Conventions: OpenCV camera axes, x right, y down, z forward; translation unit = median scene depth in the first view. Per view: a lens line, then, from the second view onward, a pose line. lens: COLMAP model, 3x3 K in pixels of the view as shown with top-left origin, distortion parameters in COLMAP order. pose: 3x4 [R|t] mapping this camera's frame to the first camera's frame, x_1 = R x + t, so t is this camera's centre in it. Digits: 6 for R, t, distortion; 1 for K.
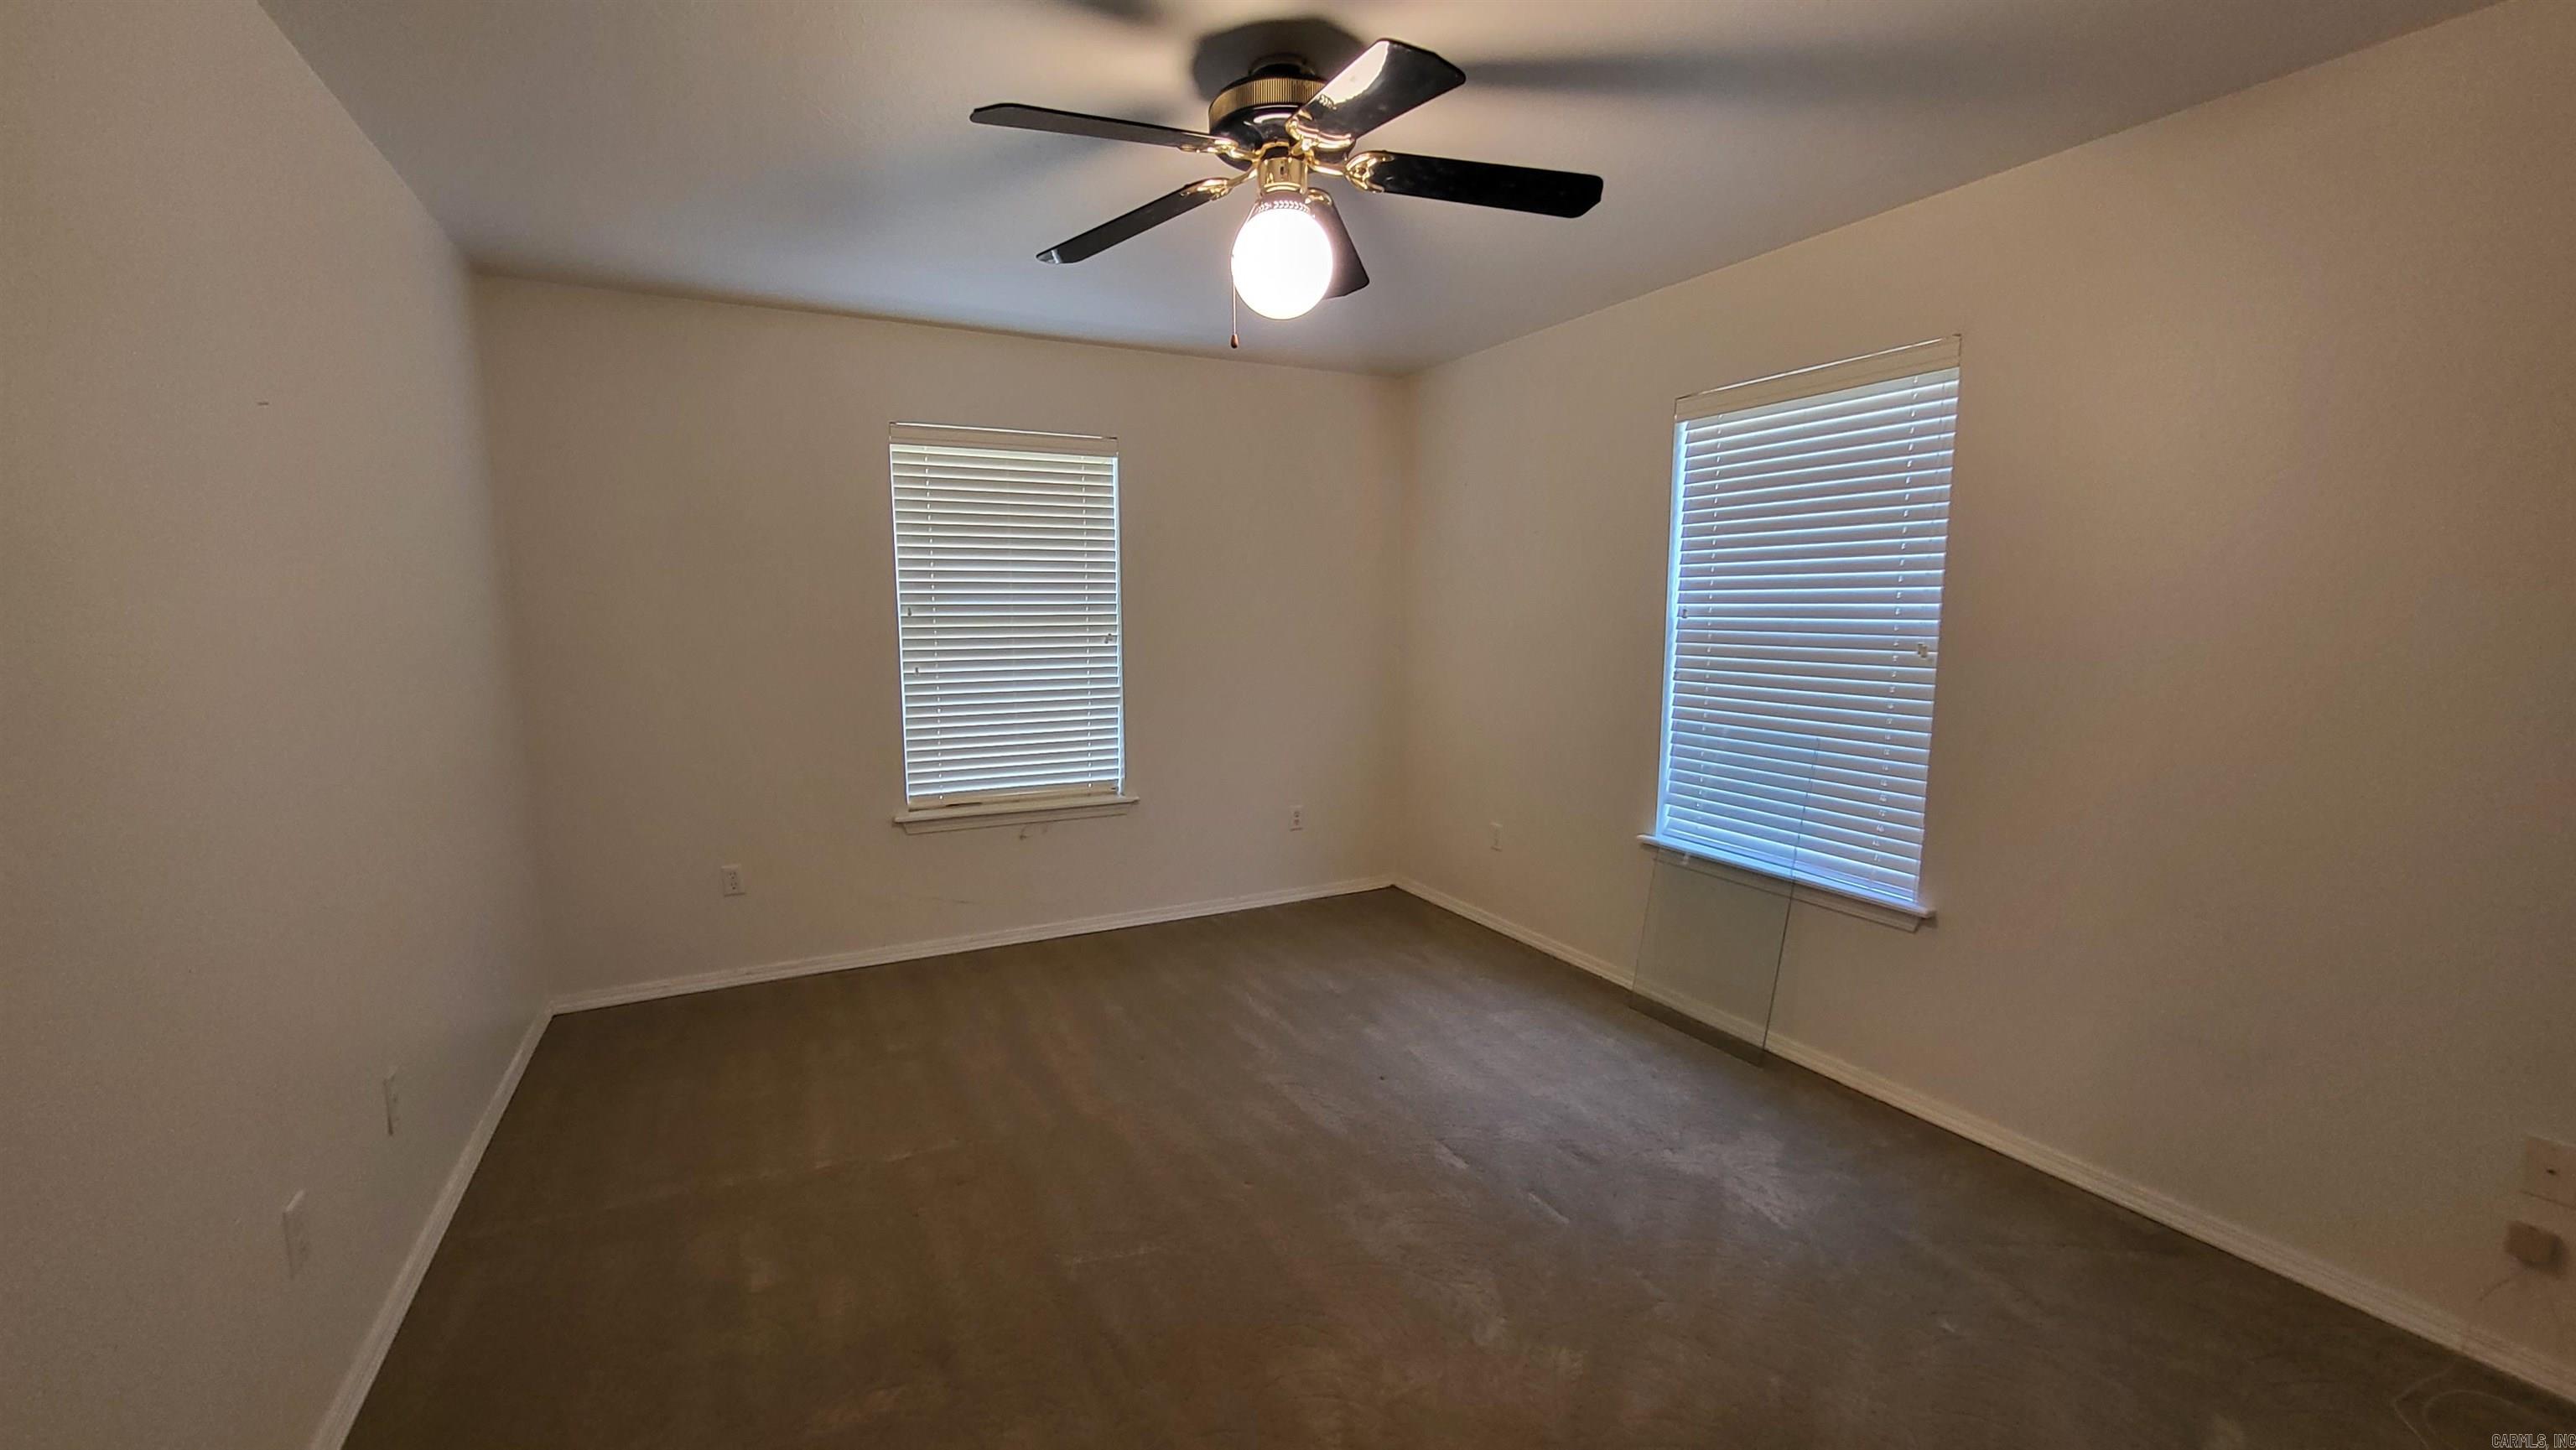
lens RADIAL K [[1015.6, 0, 1283.9], [0, 1015.6, 735.2], [0, 0, 1]] dist [0.000083, -0.000014]
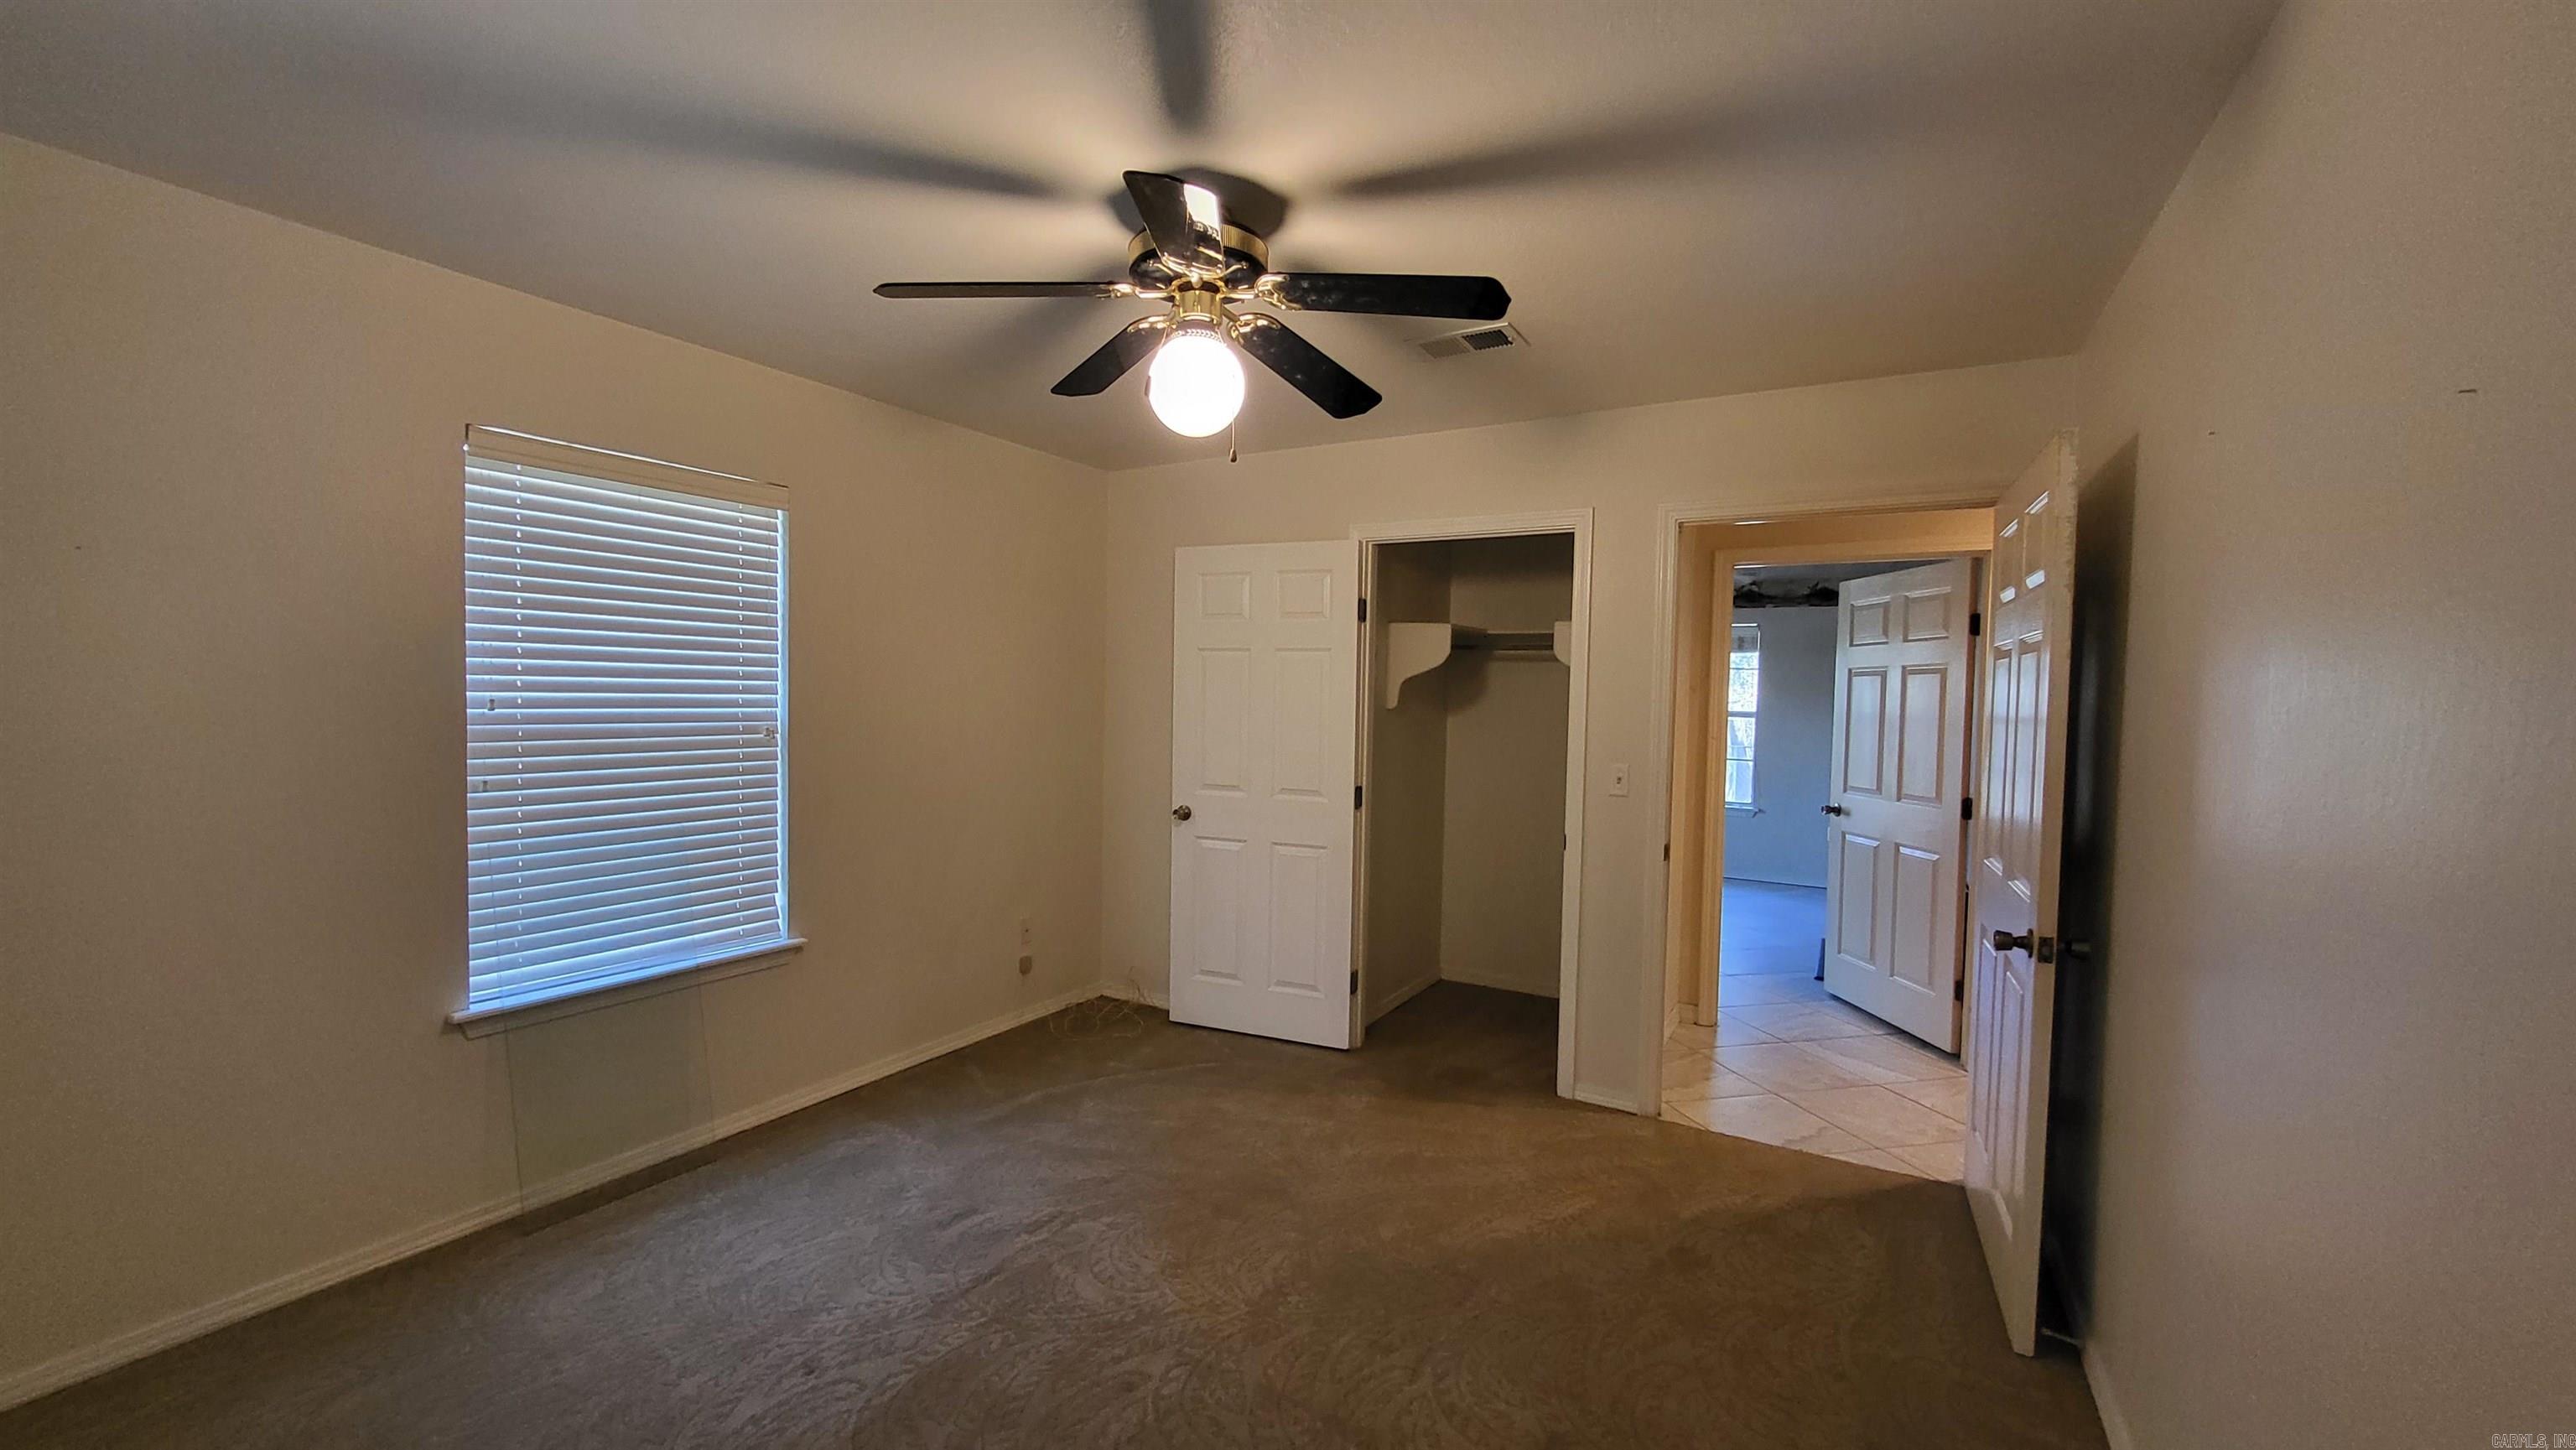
lens RADIAL K [[1015.6, 0, 1283.9], [0, 1015.6, 735.2], [0, 0, 1]] dist [0.000083, -0.000014]
pose [[-0.538195, -0.043418, 0.841701, -0.646518], [0.089751, 0.990041, 0.108458, -0.141147], [-0.838028, 0.133915, -0.528938, 1.010363]]
